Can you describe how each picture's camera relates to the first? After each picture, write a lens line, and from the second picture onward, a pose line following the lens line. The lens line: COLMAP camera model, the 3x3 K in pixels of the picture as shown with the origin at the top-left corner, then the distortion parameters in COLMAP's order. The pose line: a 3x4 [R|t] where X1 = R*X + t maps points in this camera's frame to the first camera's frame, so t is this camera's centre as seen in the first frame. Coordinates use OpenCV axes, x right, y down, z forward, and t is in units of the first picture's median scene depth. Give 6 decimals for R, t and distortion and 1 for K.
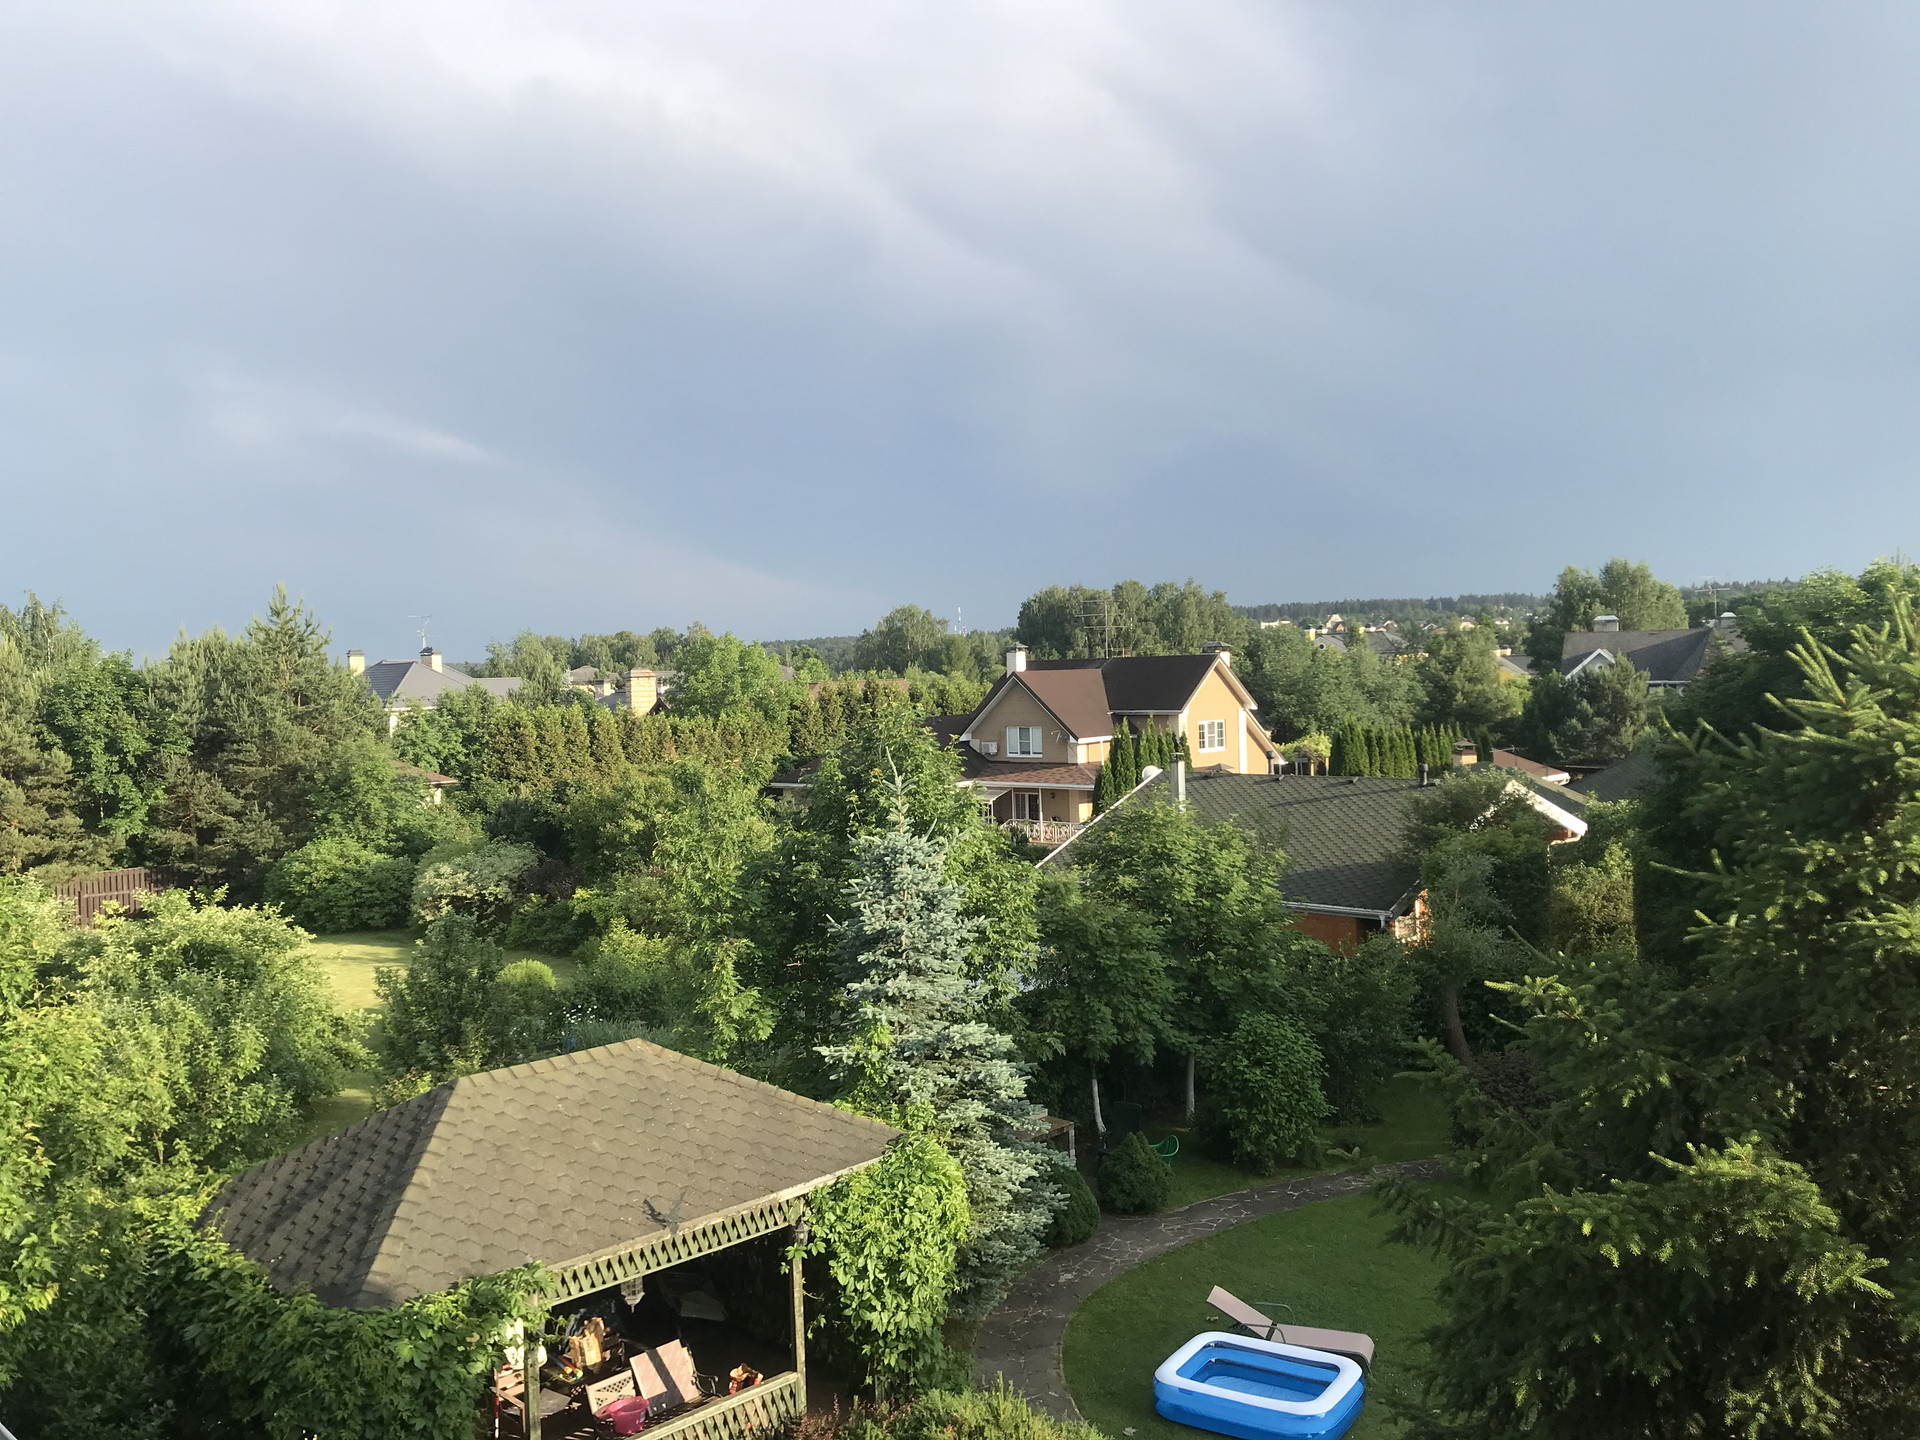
lens RADIAL K [[1591.8, 0, 966.9], [0, 1591.8, 672.2], [0, 0, 1]] dist [0.057256, -0.067873]
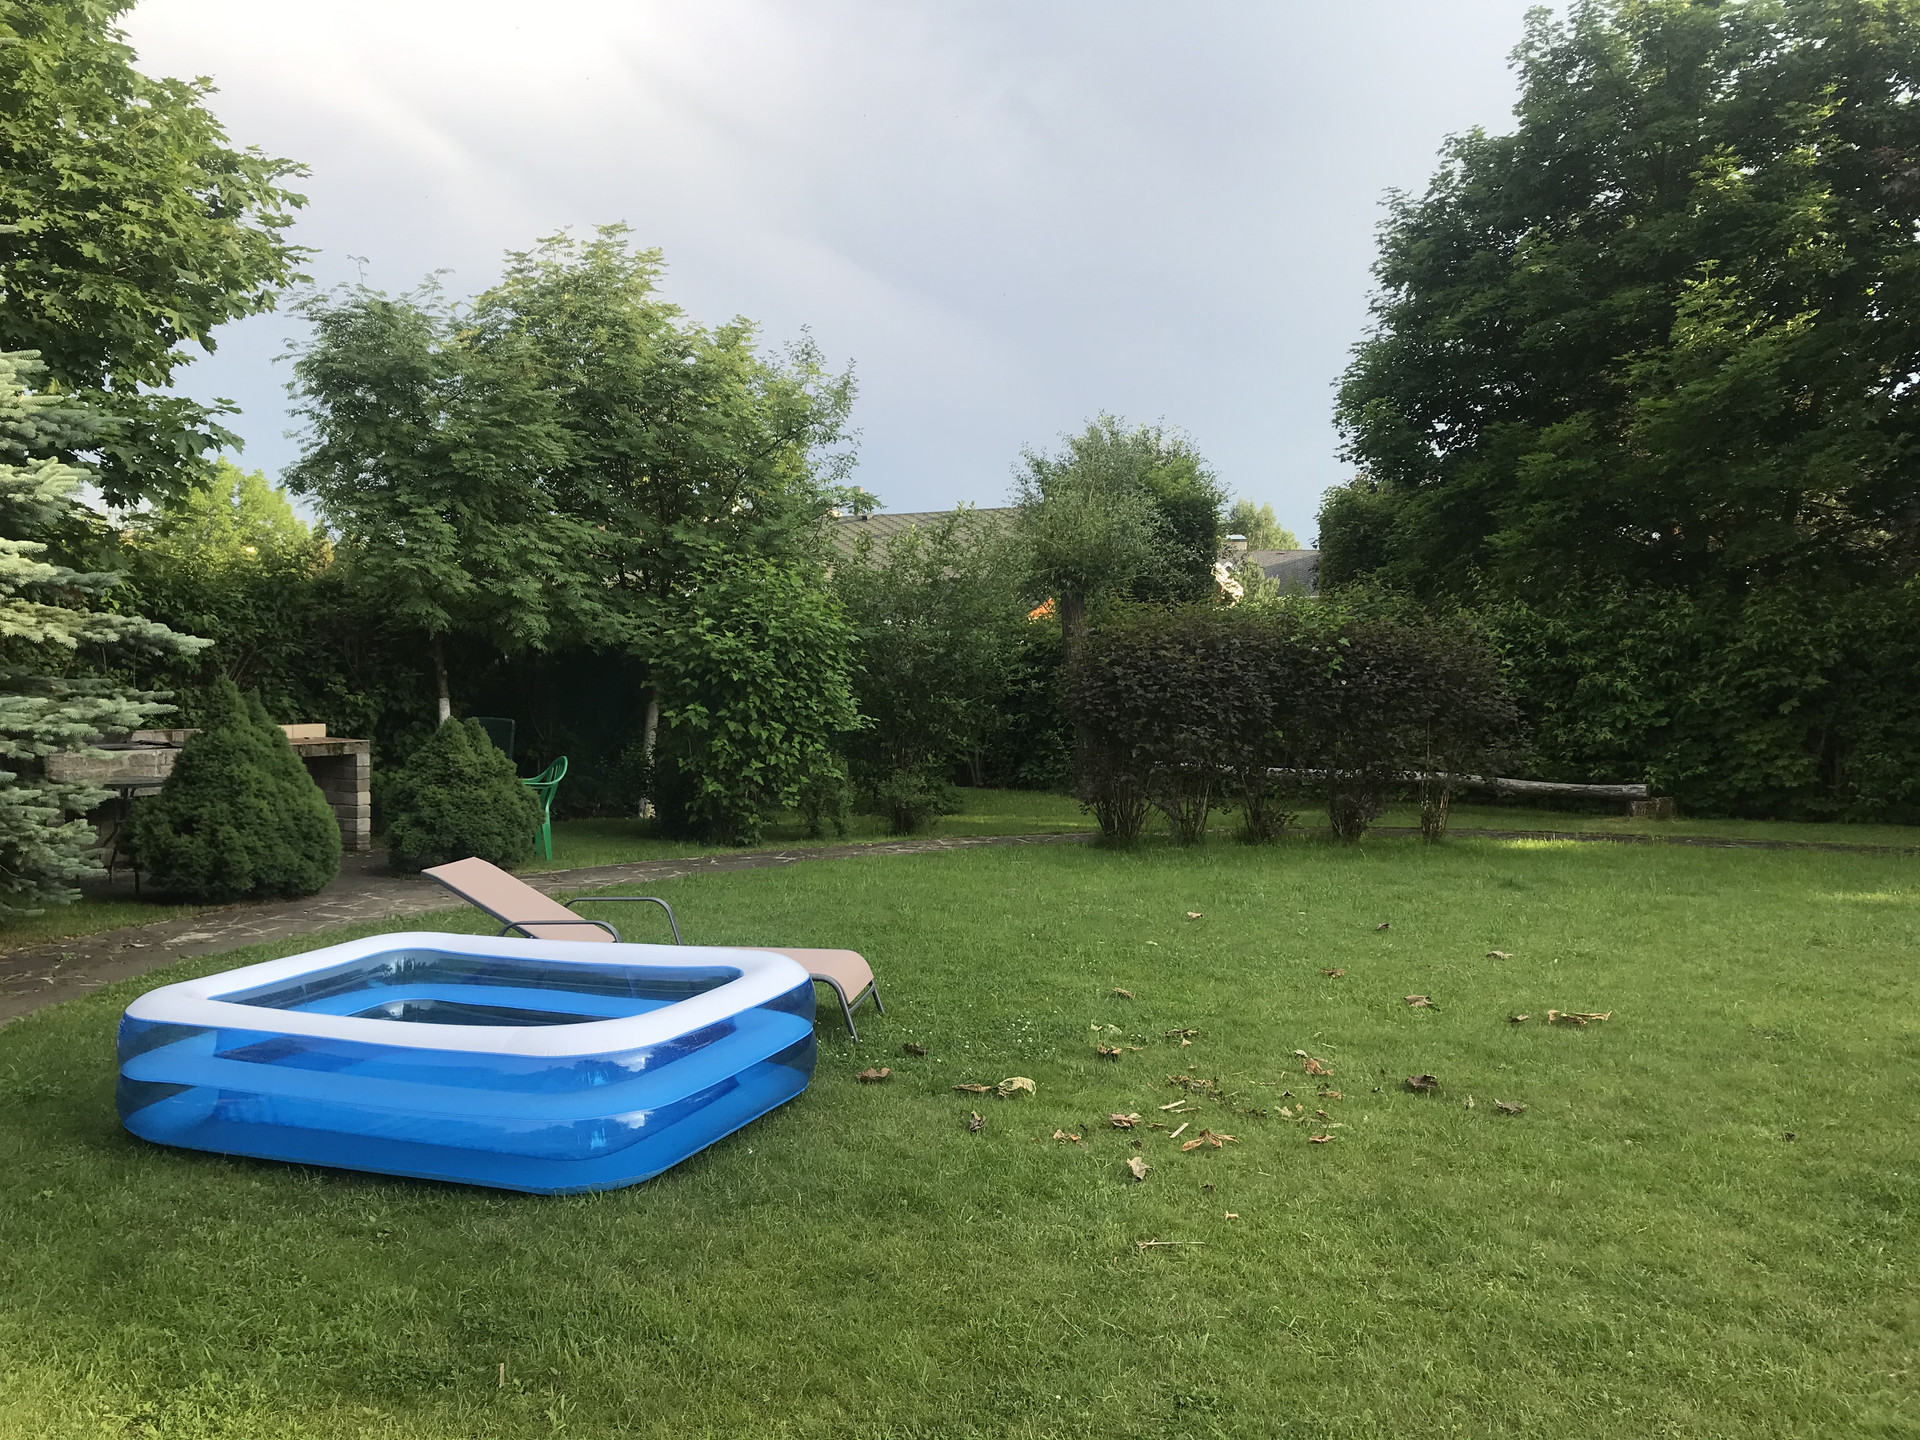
lens RADIAL K [[1591.8, 0, 966.9], [0, 1591.8, 672.2], [0, 0, 1]] dist [0.057256, -0.067873]
pose [[0.974536, 0.031493, 0.222007, 0.139094], [-0.032319, 0.999478, 0.000085, 0.254458], [-0.221889, -0.007258, 0.975045, 0.460674]]
